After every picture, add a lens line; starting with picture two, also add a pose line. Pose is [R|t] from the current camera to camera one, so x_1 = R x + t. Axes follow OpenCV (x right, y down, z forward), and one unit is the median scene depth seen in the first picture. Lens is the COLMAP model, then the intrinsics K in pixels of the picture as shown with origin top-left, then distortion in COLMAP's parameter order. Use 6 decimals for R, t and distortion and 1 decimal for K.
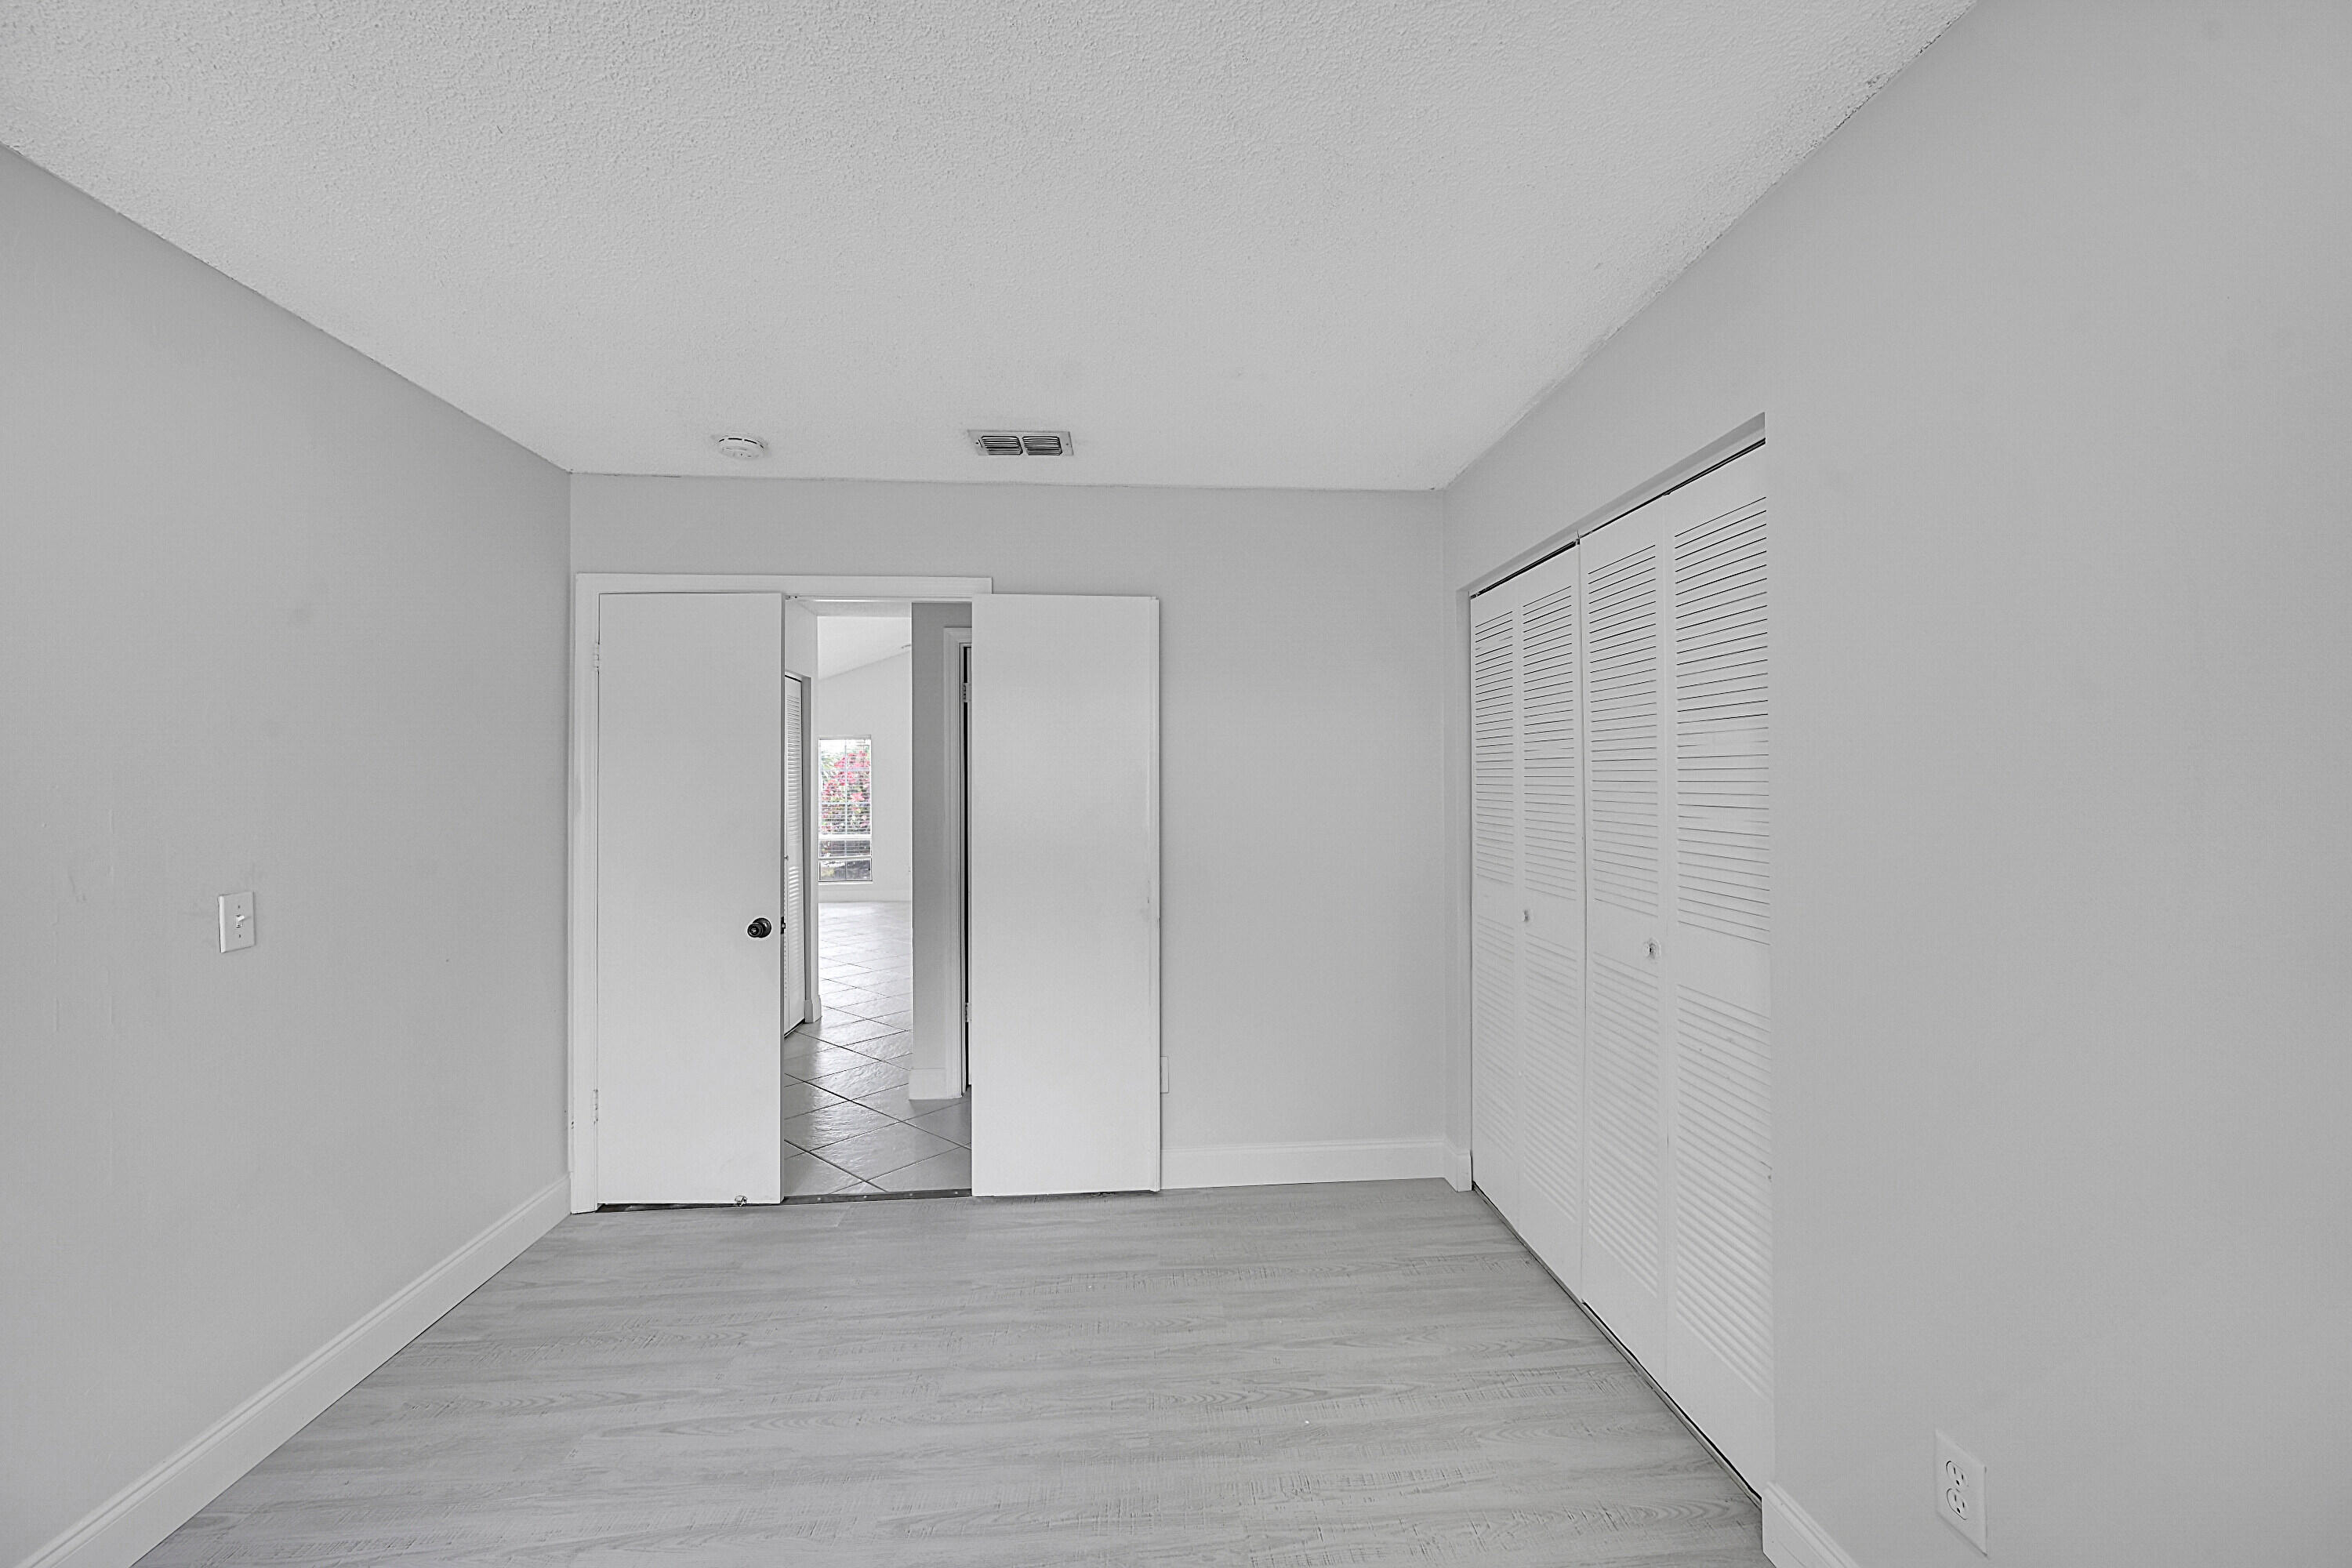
lens RADIAL K [[925.1, 0, 1183.4], [0, 925.1, 778.3], [0, 0, 1]] dist [0.000793, 0.000095]
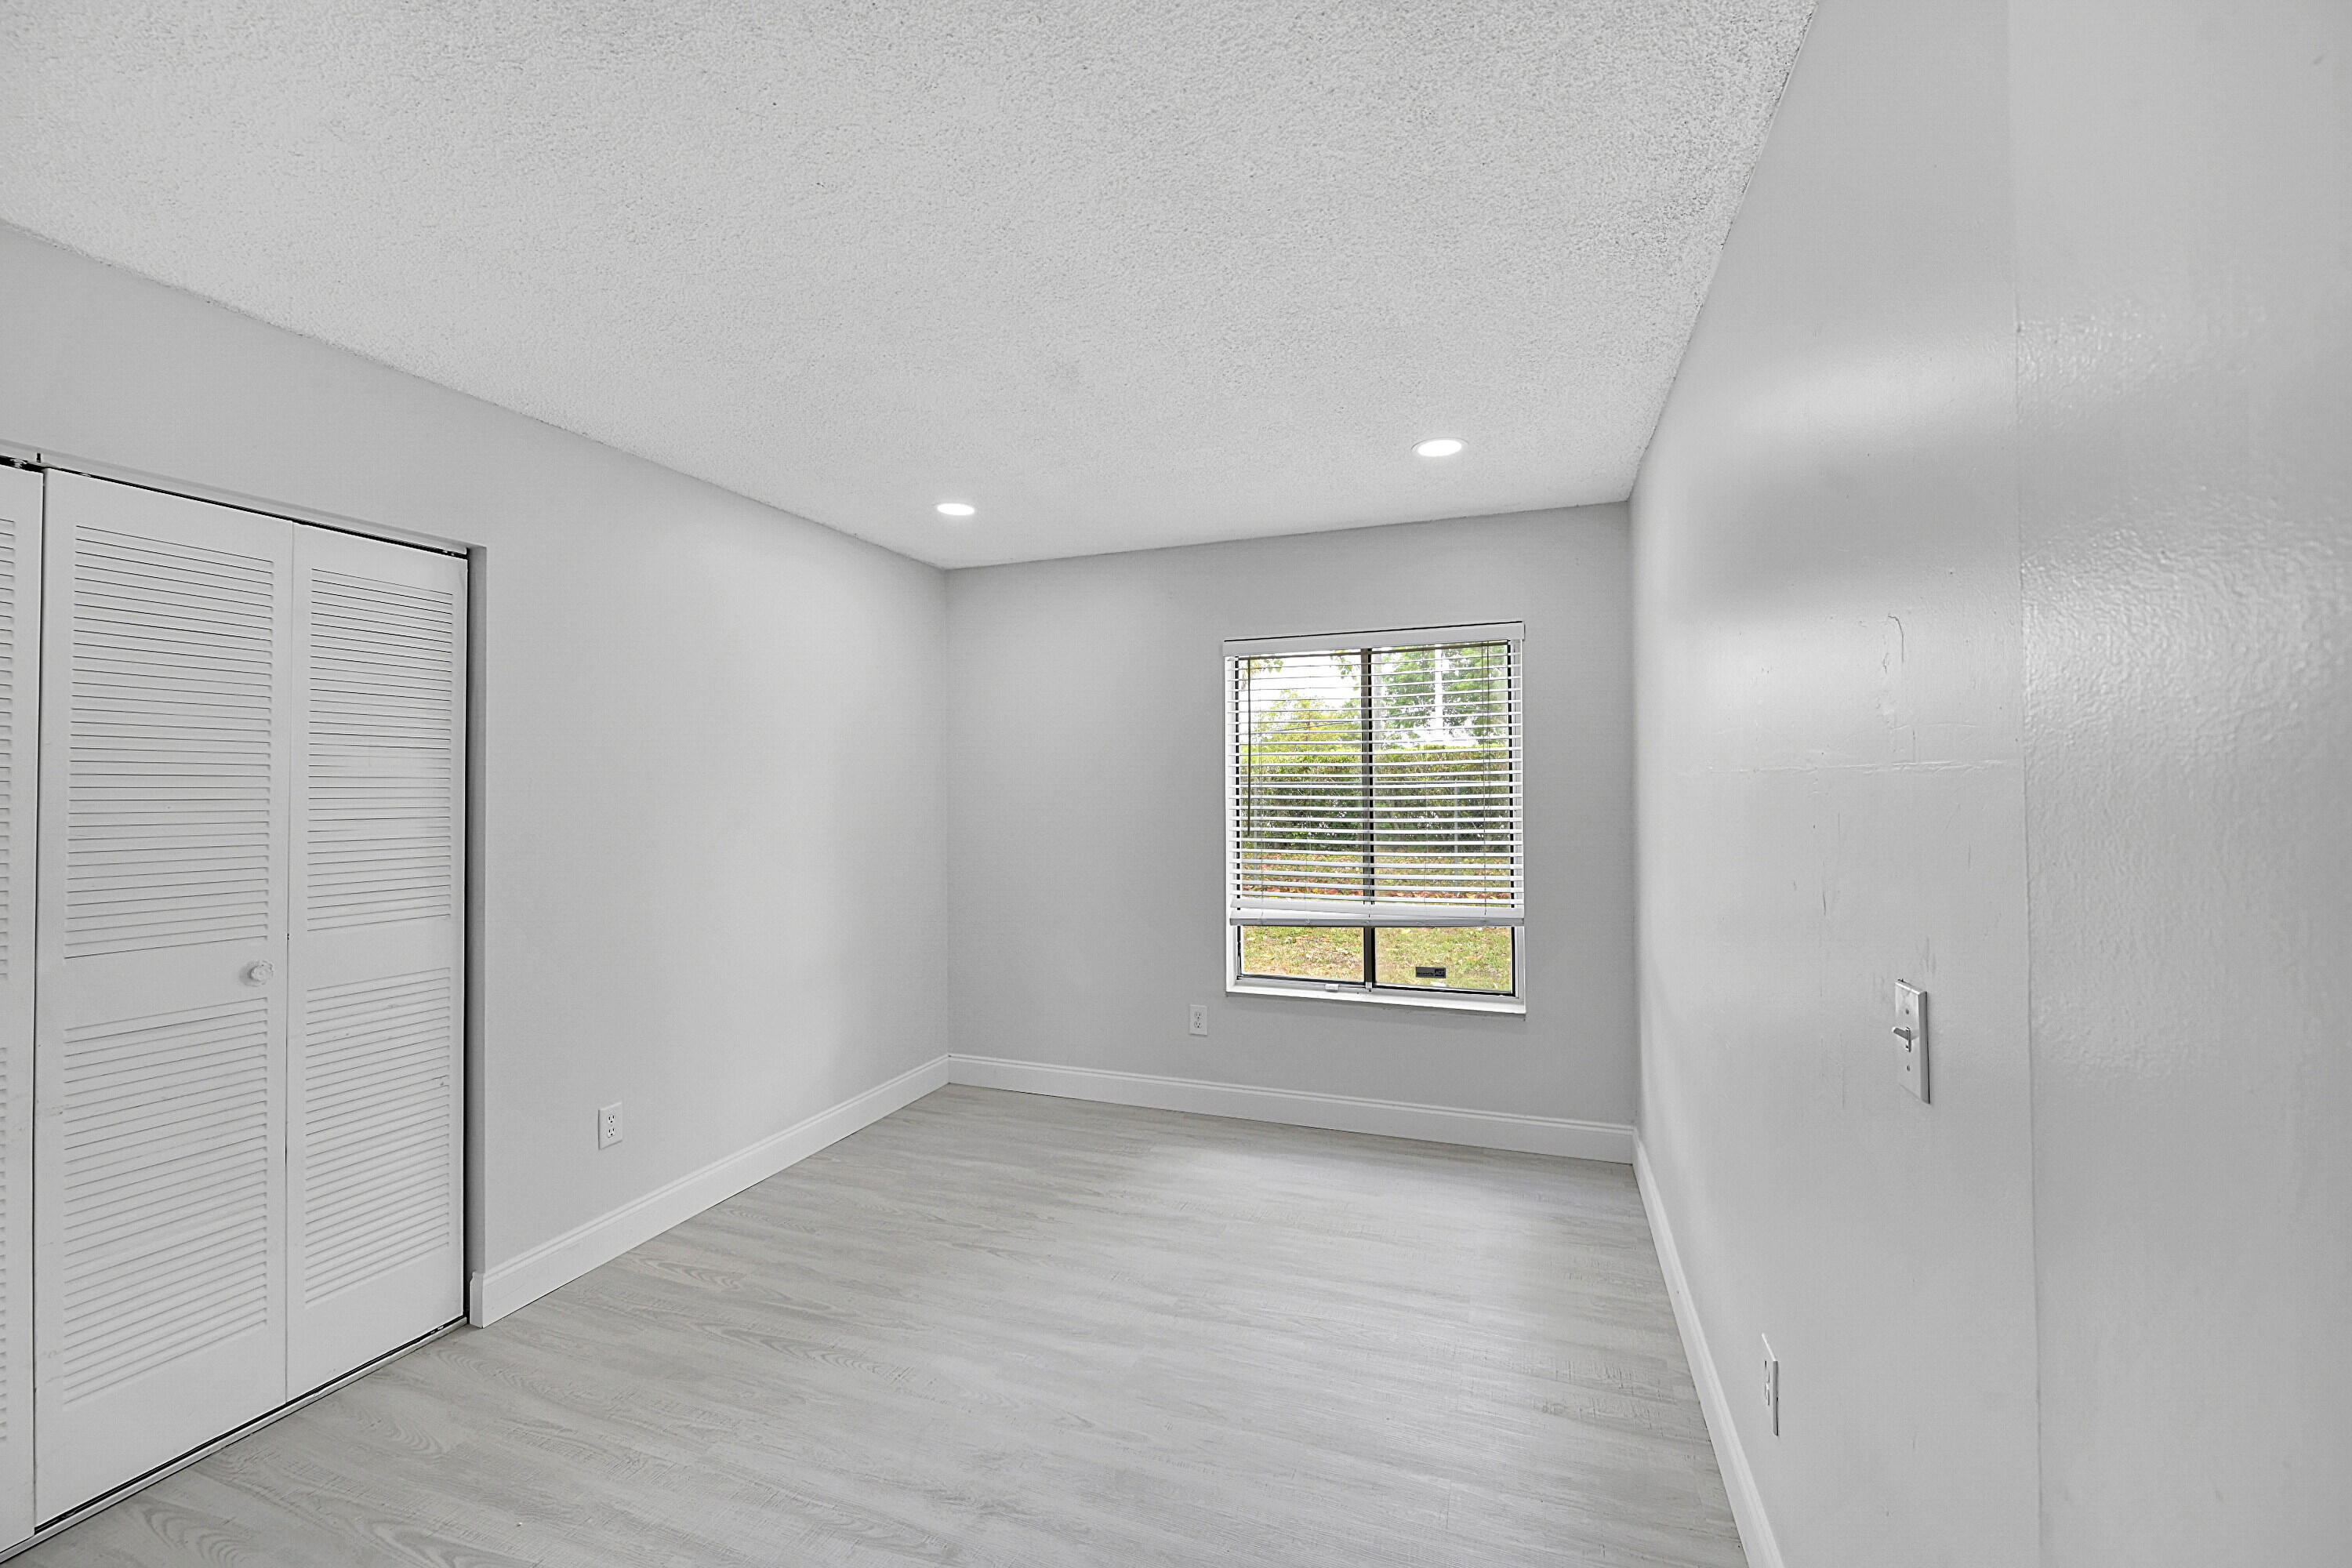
lens RADIAL K [[925.1, 0, 1183.4], [0, 925.1, 778.3], [0, 0, 1]] dist [0.000793, 0.000095]
pose [[-0.899018, 0.014824, 0.437661, -0.892105], [0.007222, 0.999793, -0.019029, 0.008684], [-0.437852, -0.013947, -0.898939, 1.638704]]
